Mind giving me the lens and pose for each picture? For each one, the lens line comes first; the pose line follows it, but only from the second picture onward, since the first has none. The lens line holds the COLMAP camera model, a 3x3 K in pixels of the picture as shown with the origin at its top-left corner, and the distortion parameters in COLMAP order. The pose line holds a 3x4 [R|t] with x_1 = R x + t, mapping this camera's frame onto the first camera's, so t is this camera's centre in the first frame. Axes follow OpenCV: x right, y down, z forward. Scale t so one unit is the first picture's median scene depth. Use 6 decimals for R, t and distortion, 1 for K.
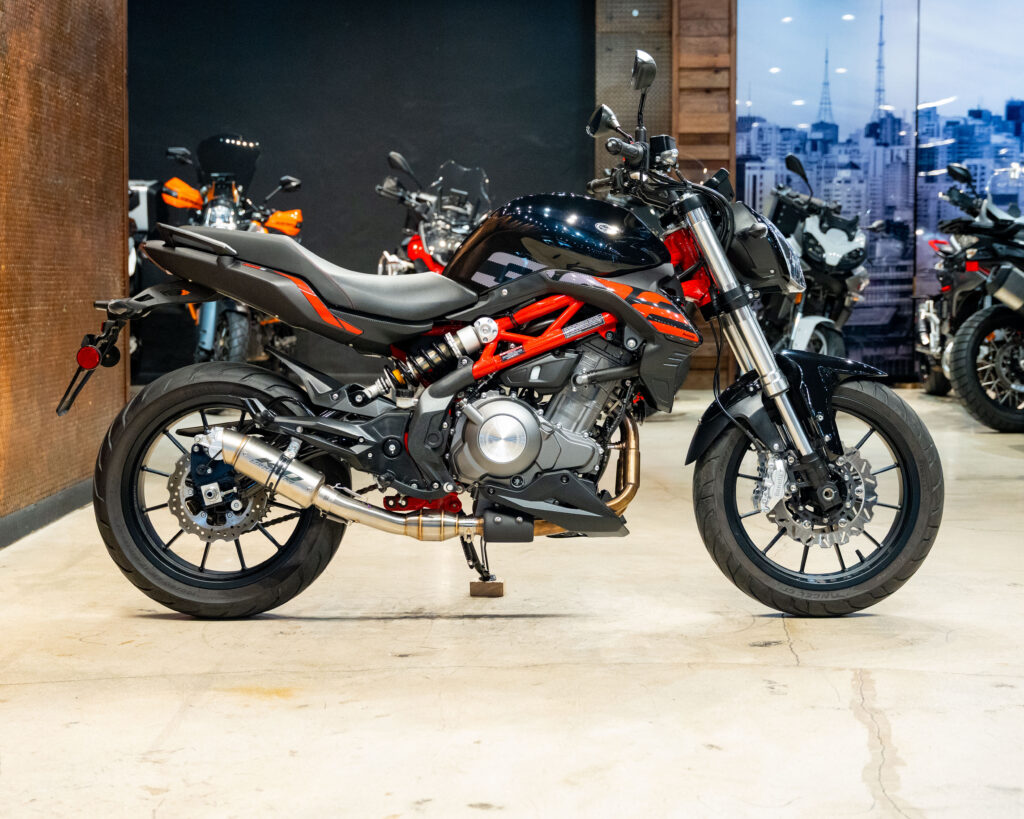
lens RADIAL K [[1477.2, 0, 504.9], [0, 1477.2, 402.6], [0, 0, 1]] dist [0.035018, 0.000000]
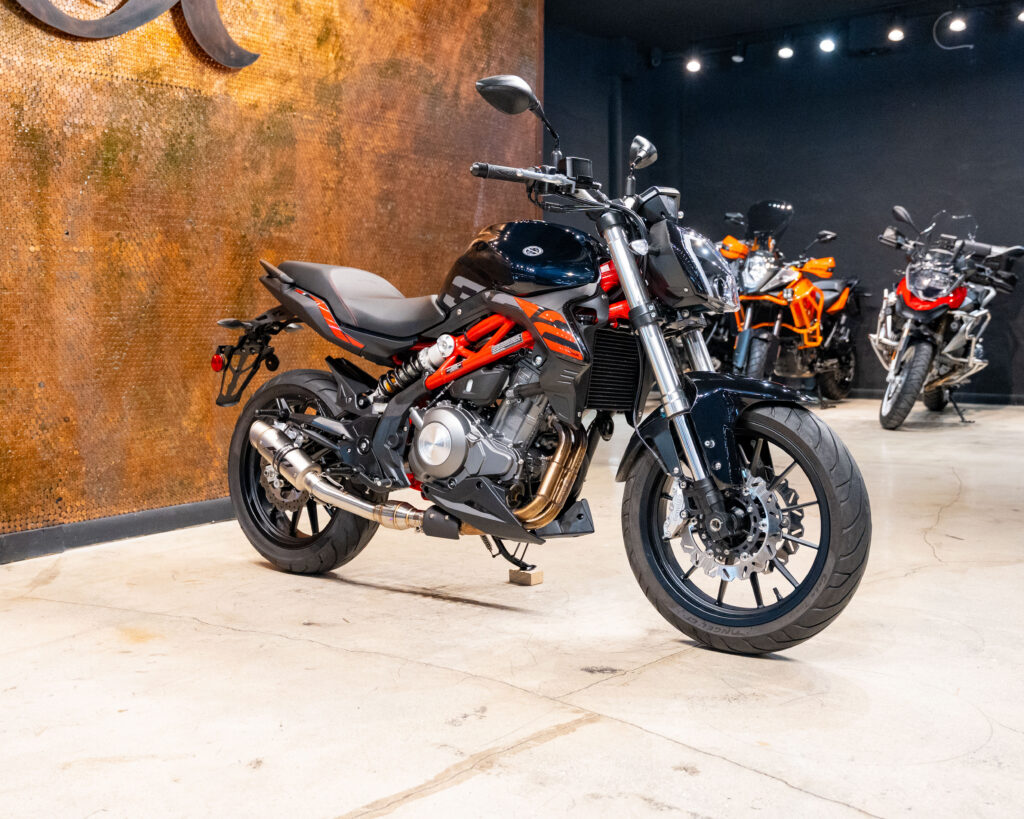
lens RADIAL K [[1064.8, 0, 533.7], [0, 1064.8, 400.7], [0, 0, 1]] dist [0.004852, 0.000000]
pose [[0.833403, 0.042026, -0.551065, 0.485167], [-0.045051, 0.998952, 0.008050, -0.017086], [0.550826, 0.018117, 0.834423, 0.361068]]
